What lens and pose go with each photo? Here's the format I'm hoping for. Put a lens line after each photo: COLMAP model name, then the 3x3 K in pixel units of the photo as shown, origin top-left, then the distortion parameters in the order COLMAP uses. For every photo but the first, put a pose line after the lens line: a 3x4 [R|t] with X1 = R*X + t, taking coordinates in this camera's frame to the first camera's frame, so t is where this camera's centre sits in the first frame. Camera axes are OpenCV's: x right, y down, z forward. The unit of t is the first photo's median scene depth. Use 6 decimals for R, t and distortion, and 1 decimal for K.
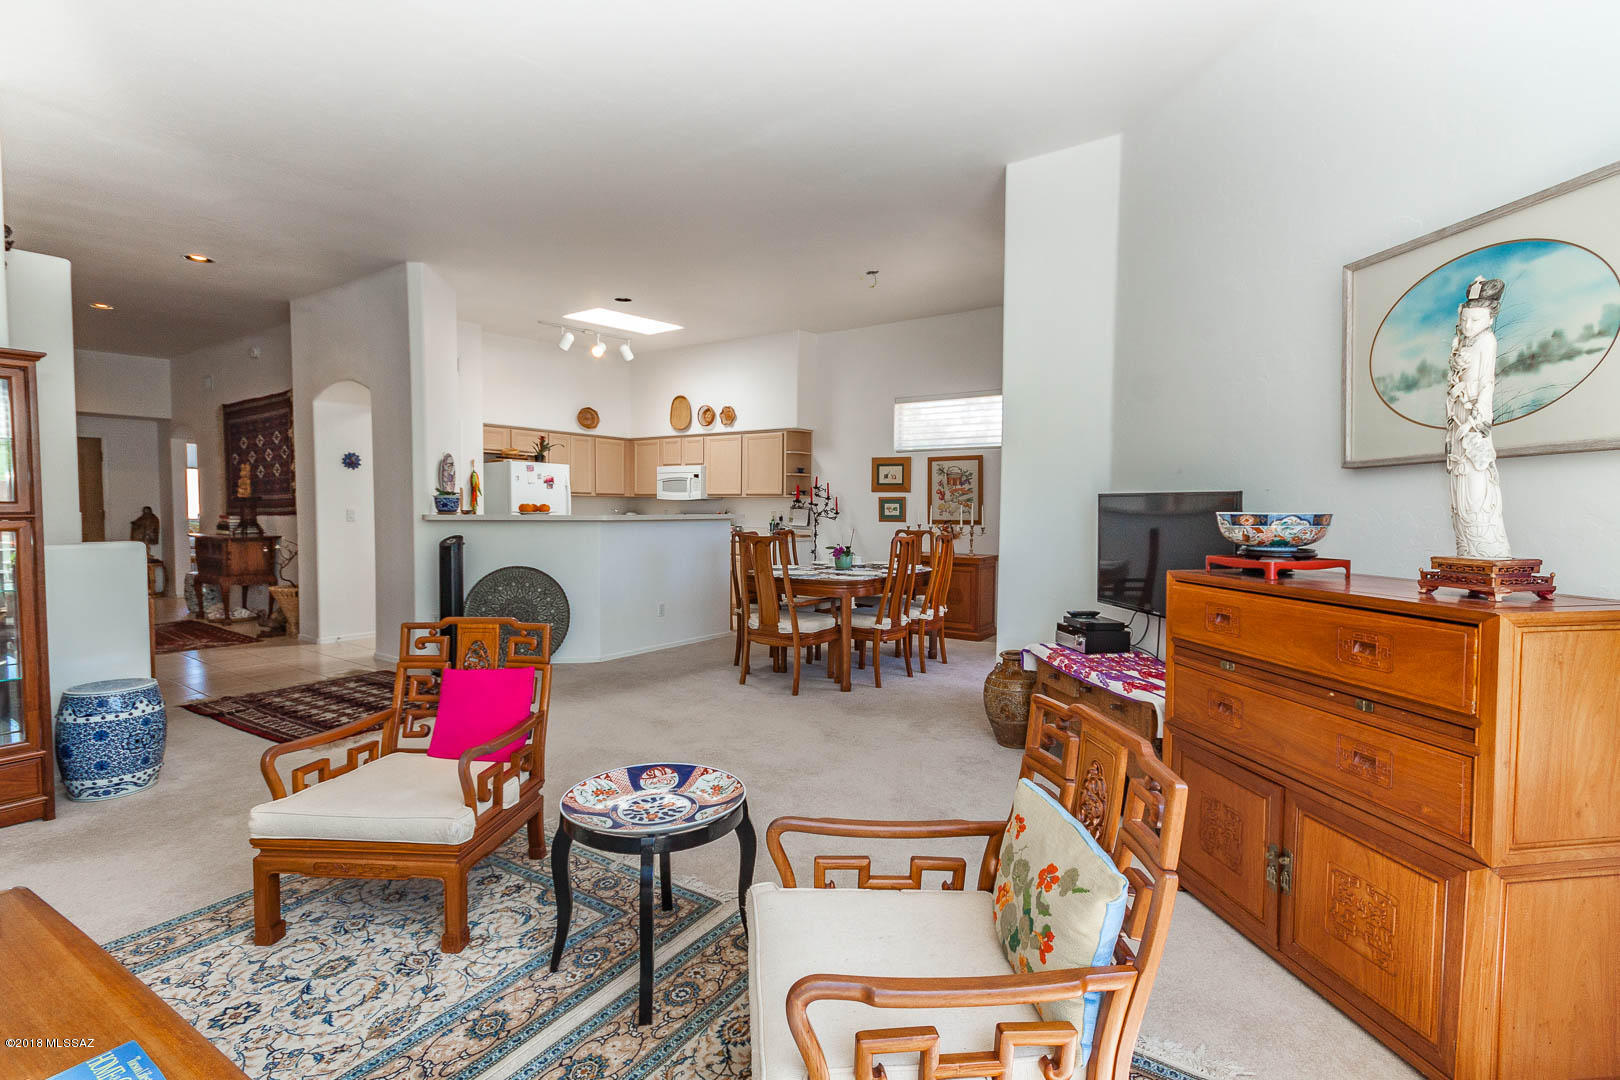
lens RADIAL K [[744.6, 0, 801.8], [0, 744.6, 537.2], [0, 0, 1]] dist [0.004747, -0.000213]
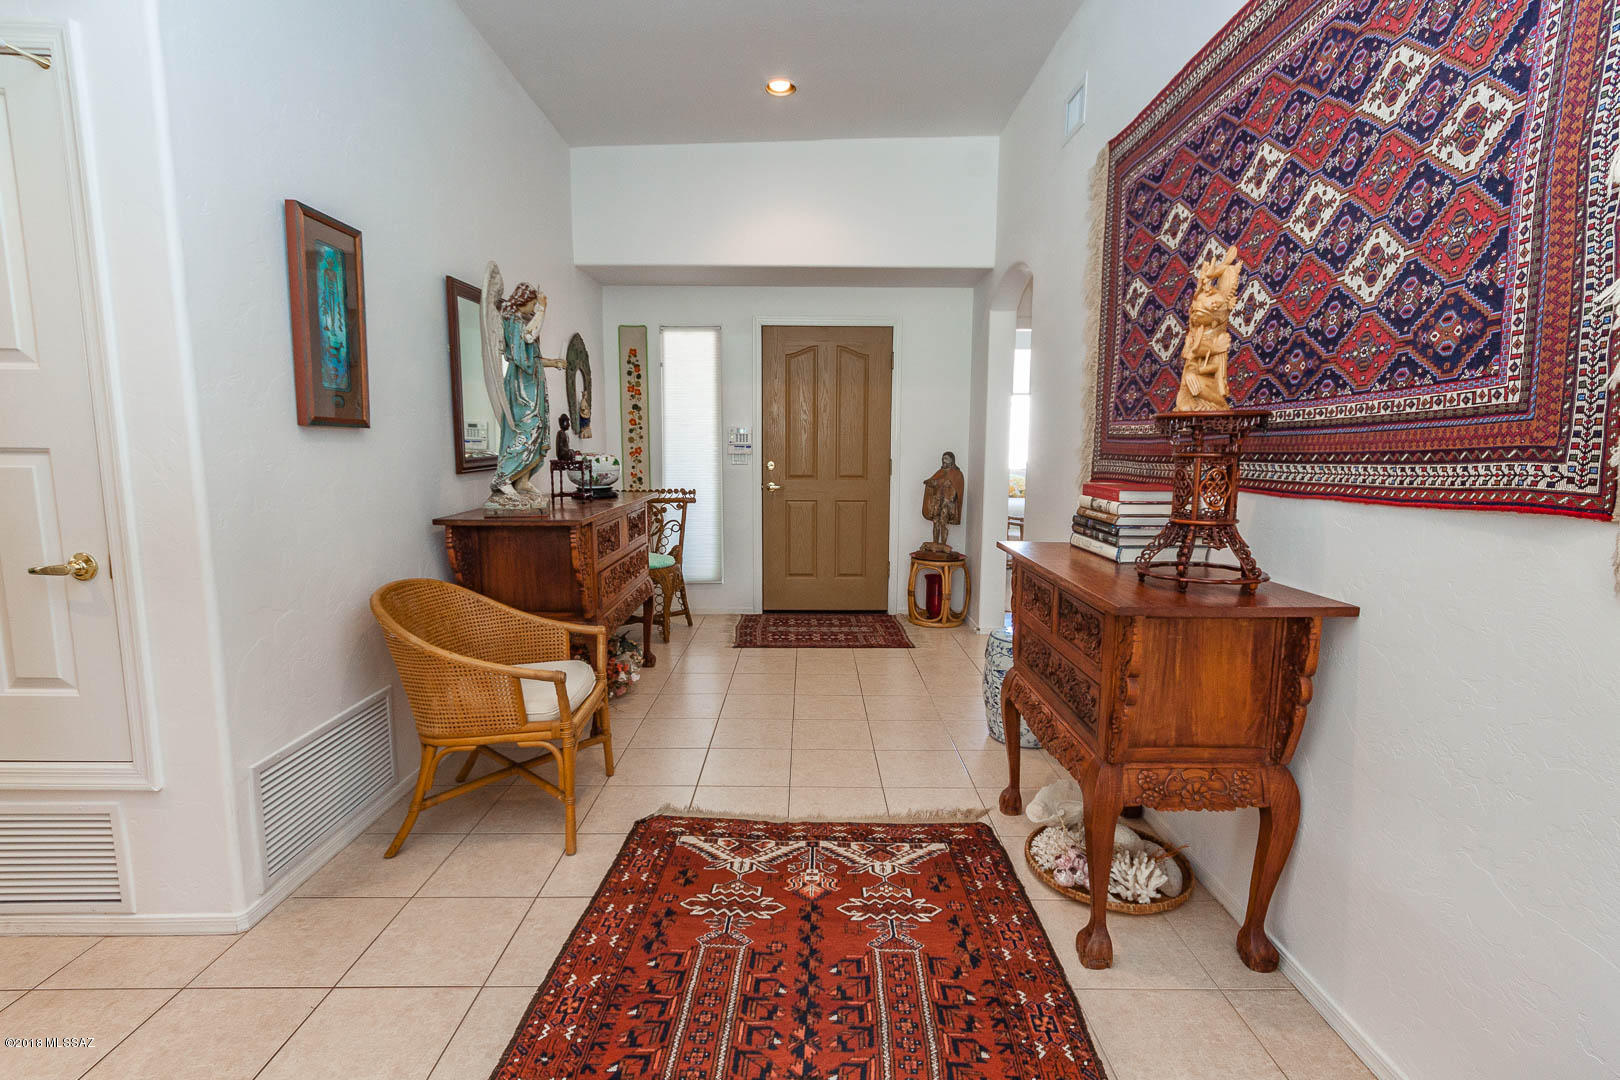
lens RADIAL K [[744.6, 0, 816.3], [0, 744.6, 539.9], [0, 0, 1]] dist [0.004747, -0.000213]
pose [[0.581827, 0.100928, -0.807026, -0.615679], [-0.040474, 0.994634, 0.095211, -0.031853], [0.812305, -0.022733, 0.582790, 0.758638]]
